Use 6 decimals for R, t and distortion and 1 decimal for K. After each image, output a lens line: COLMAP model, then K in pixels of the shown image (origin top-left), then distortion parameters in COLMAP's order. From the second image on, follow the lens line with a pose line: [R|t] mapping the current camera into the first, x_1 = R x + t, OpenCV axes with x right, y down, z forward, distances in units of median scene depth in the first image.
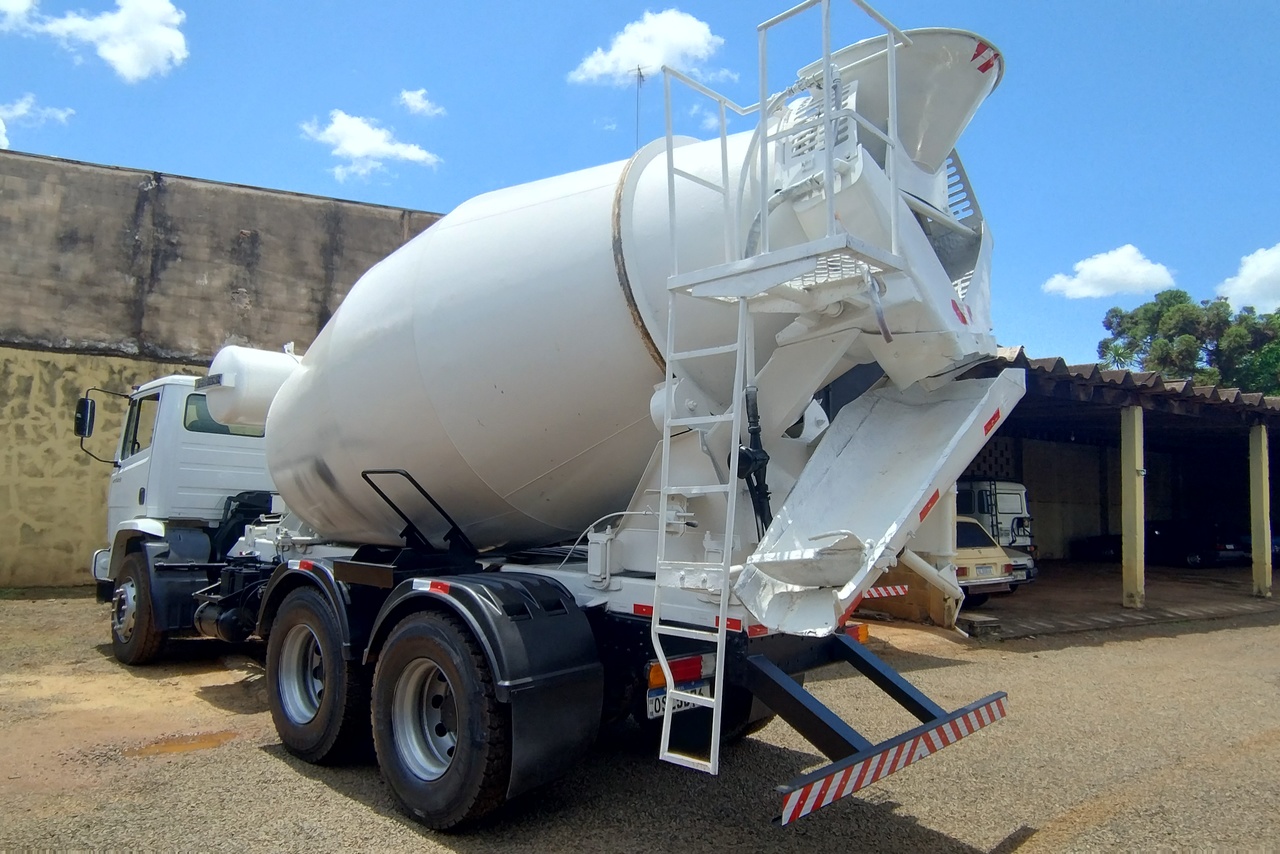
lens RADIAL K [[872.4, 0, 640.0], [0, 872.4, 427.0], [0, 0, 1]] dist [-0.023925, 0.022187]
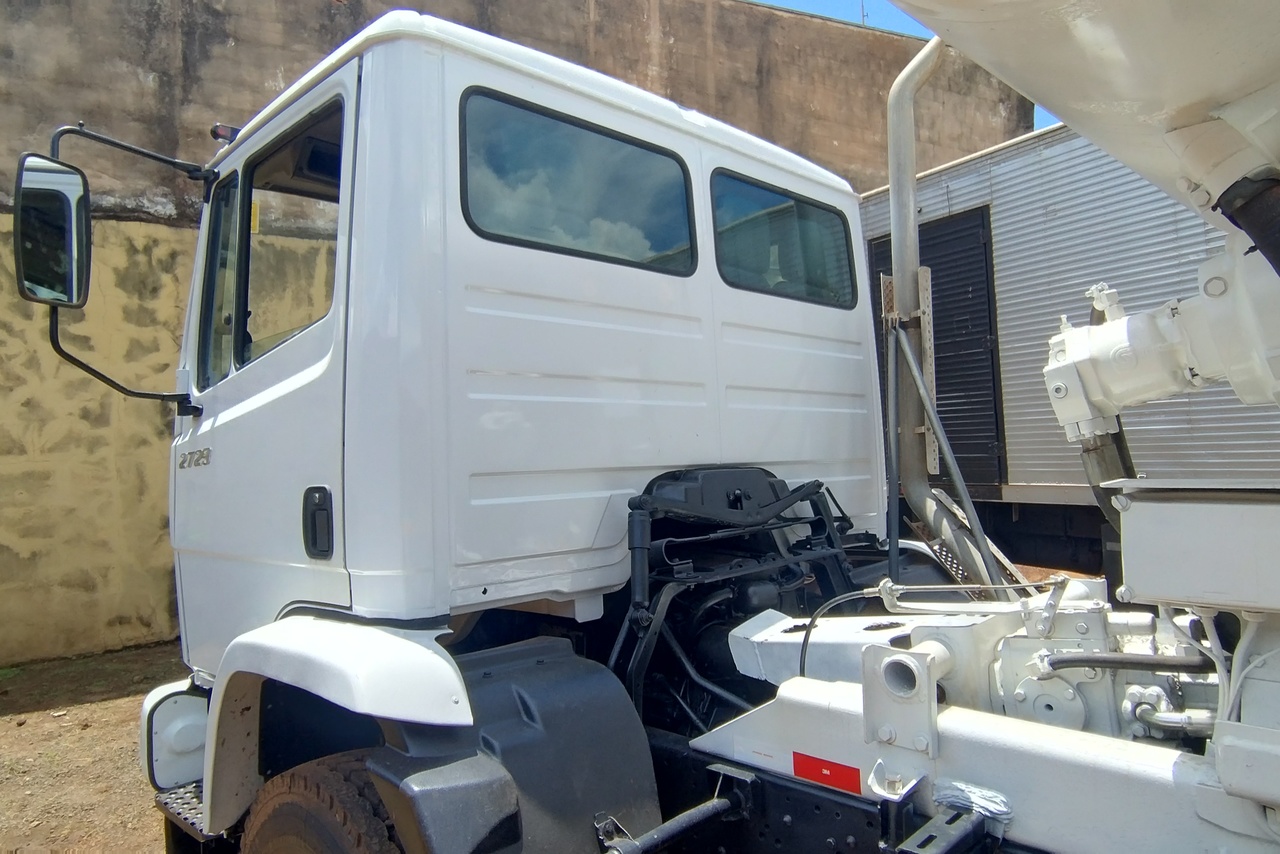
lens RADIAL K [[875.4, 0, 640.0], [0, 875.4, 427.0], [0, 0, 1]] dist [-0.000964, -0.001429]
pose [[0.997664, -0.062035, -0.028604, -0.288376], [0.064025, 0.995135, 0.074879, 0.024722], [0.023820, -0.076536, 0.996782, 0.462283]]
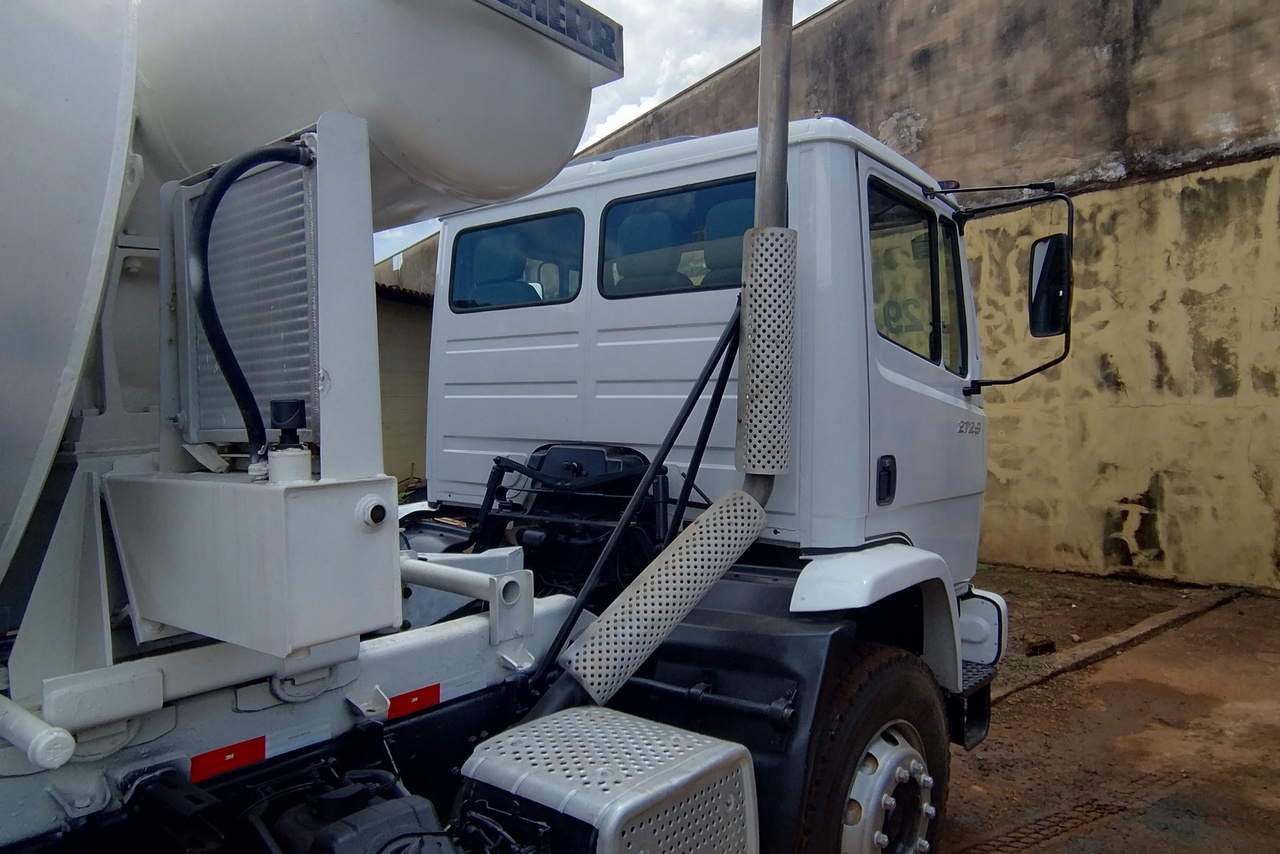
lens RADIAL K [[875.4, 0, 640.0], [0, 875.4, 427.0], [0, 0, 1]] dist [-0.000964, -0.001429]
pose [[0.043156, -0.006399, -0.999048, -0.025235], [0.107701, 0.994182, -0.001716, 0.045549], [0.993246, -0.107524, 0.043594, 0.659566]]
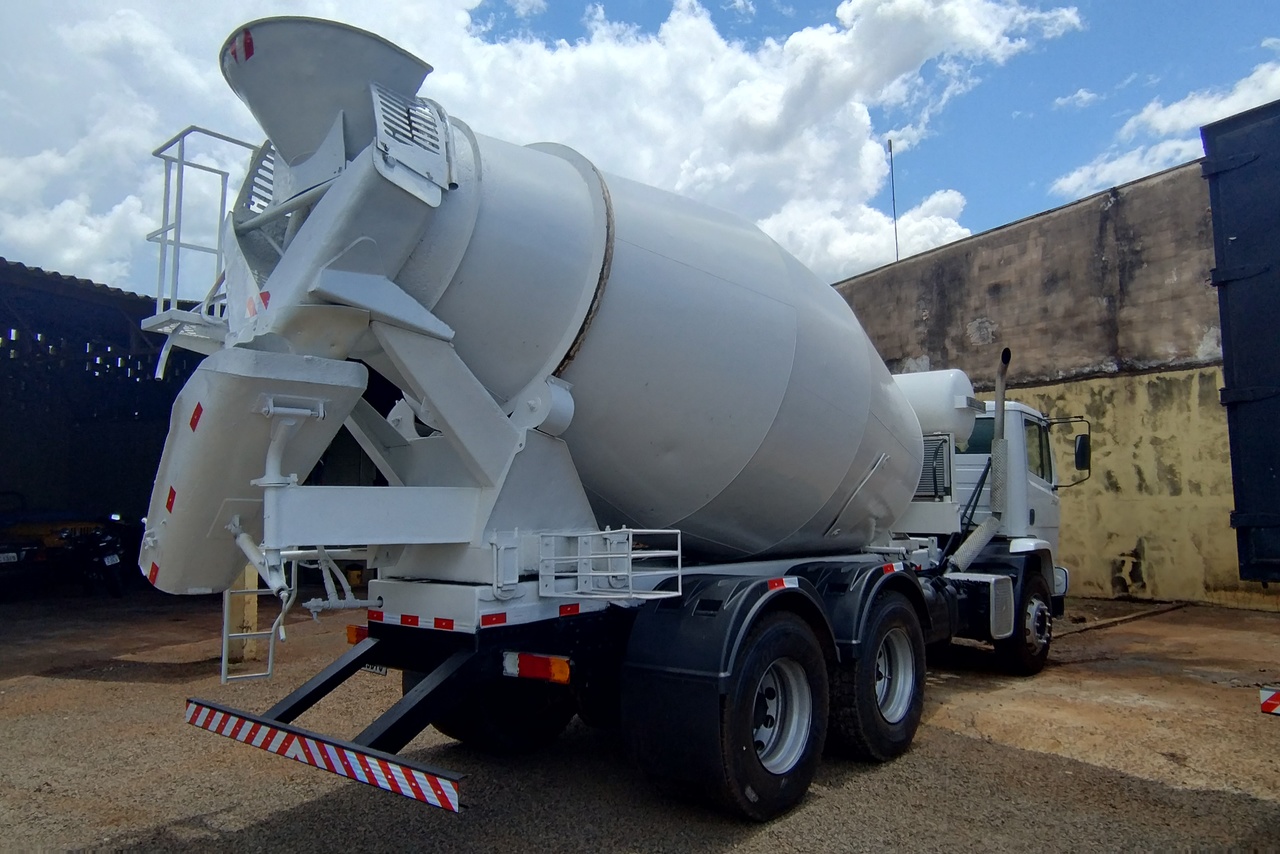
lens RADIAL K [[872.4, 0, 640.0], [0, 872.4, 427.0], [0, 0, 1]] dist [-0.023925, 0.022187]
pose [[0.025519, -0.110208, -0.993581, 0.407834], [0.081894, 0.990794, -0.107795, 0.043792], [0.996314, -0.078617, 0.034309, 0.419364]]
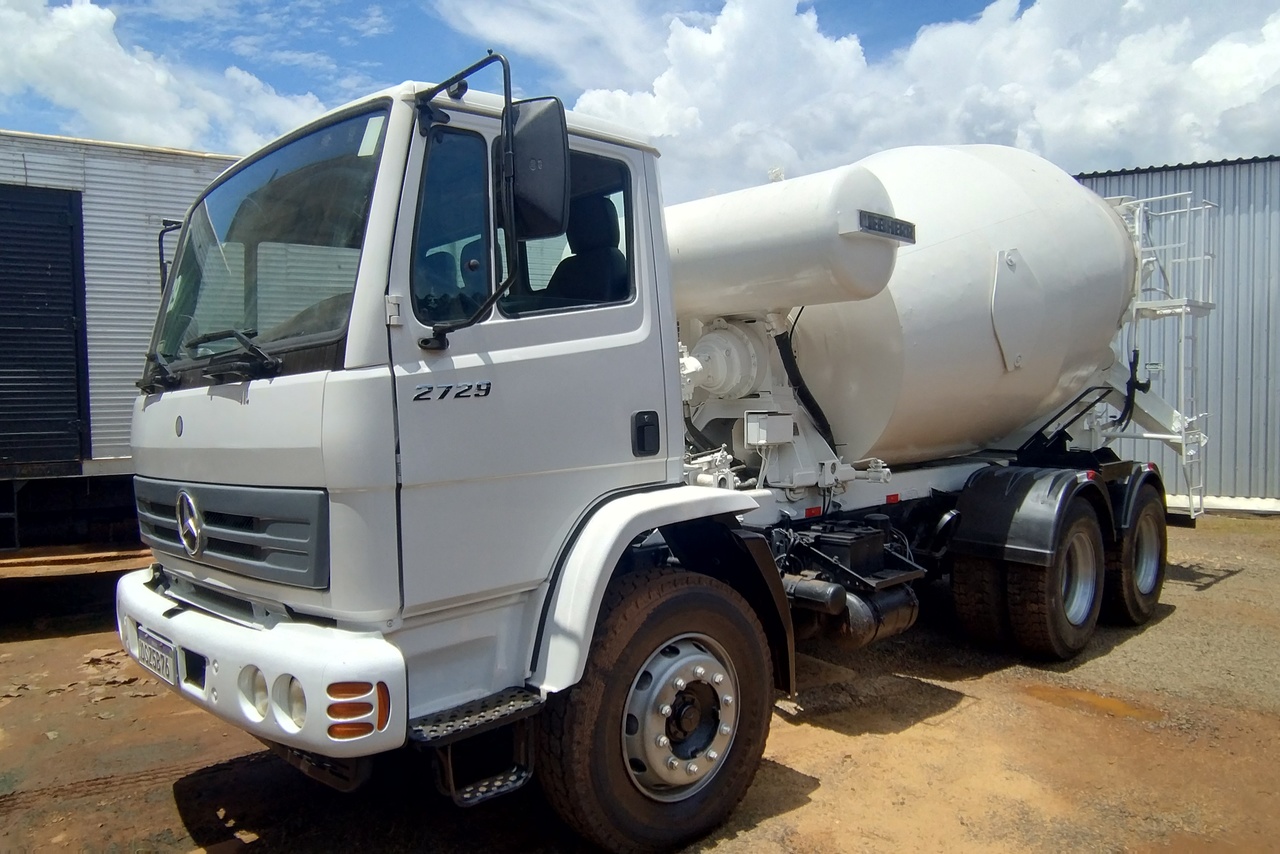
lens RADIAL K [[875.4, 0, 640.0], [0, 875.4, 427.0], [0, 0, 1]] dist [-0.000964, -0.001429]
pose [[0.019343, -0.056317, 0.998226, -0.596660], [-0.071285, 0.995794, 0.057561, 0.033926], [-0.997268, -0.072272, 0.015247, 0.613011]]
